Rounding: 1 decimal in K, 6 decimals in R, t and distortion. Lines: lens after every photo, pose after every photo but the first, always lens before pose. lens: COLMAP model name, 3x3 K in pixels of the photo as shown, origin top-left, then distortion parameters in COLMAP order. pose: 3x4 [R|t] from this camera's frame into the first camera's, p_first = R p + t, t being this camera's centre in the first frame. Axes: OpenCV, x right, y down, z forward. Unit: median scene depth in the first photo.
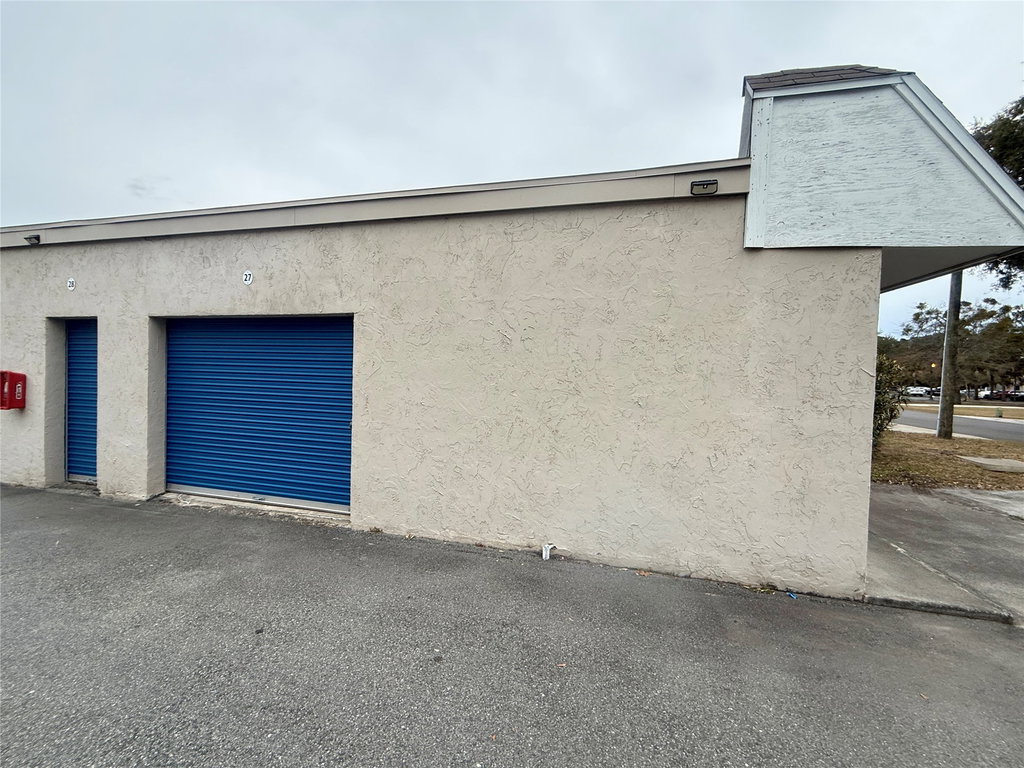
lens RADIAL K [[407.9, 0, 508.1], [0, 407.9, 384.0], [0, 0, 1]] dist [-0.000836, 0.000282]
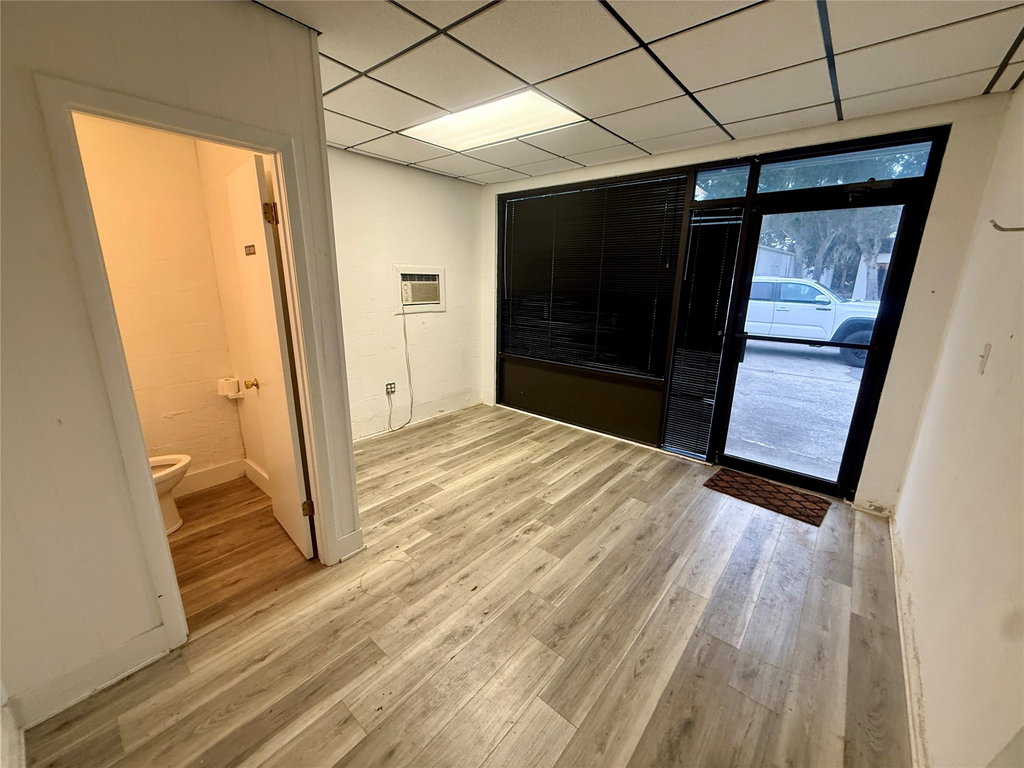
lens RADIAL K [[407.9, 0, 508.1], [0, 407.9, 384.0], [0, 0, 1]] dist [-0.000836, 0.000282]
pose [[0.446761, -0.245457, 0.860323, -0.159165], [0.014100, 0.963439, 0.267555, -0.026043], [-0.894542, -0.107403, 0.433888, 0.966572]]
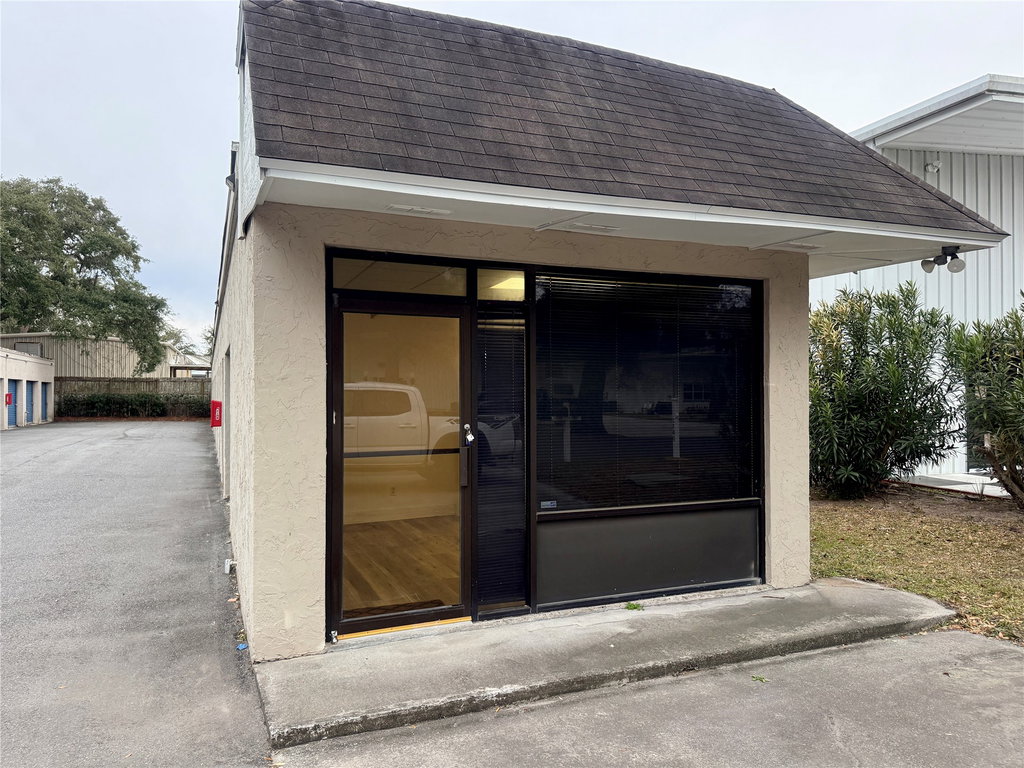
lens RADIAL K [[719.3, 0, 517.3], [0, 719.3, 387.9], [0, 0, 1]] dist [0.045427, -0.057685]
pose [[0.602280, -0.035219, -0.797508, 1.497840], [0.002324, 0.999099, -0.042367, 0.038007], [0.798282, 0.023664, 0.601819, 0.367514]]
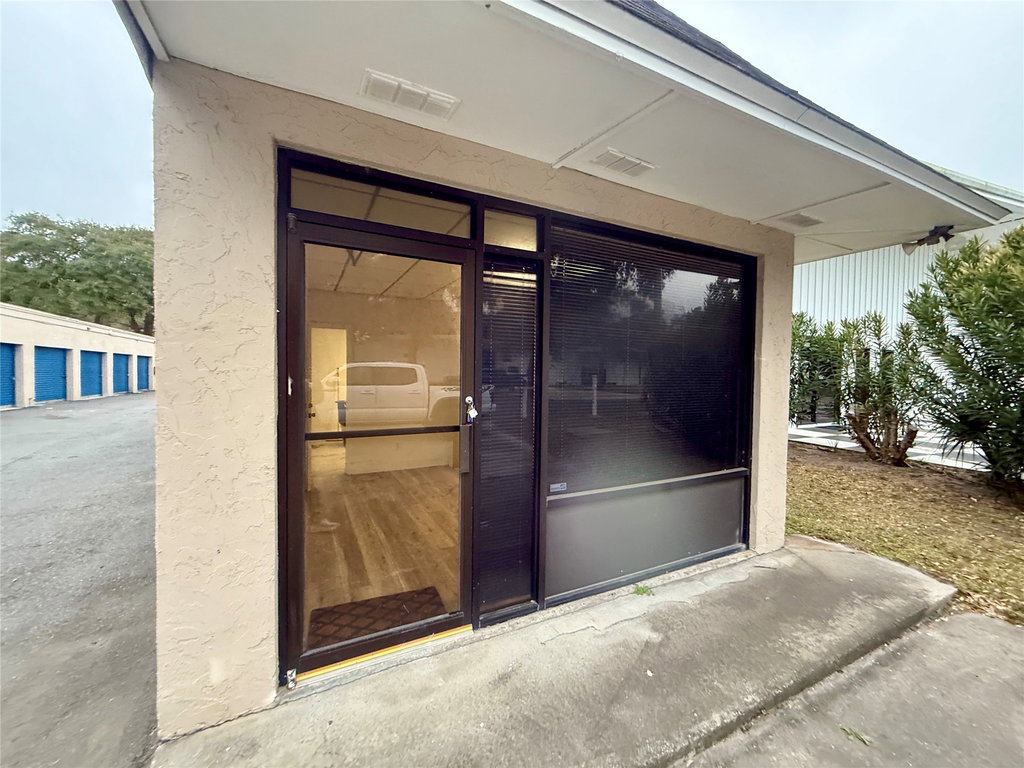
lens RADIAL K [[407.9, 0, 508.1], [0, 407.9, 384.0], [0, 0, 1]] dist [-0.000836, 0.000282]
pose [[0.653188, 0.001131, -0.757195, 1.028106], [-0.010916, 0.999909, -0.007923, 0.035264], [0.757117, 0.013441, 0.653141, 0.649664]]
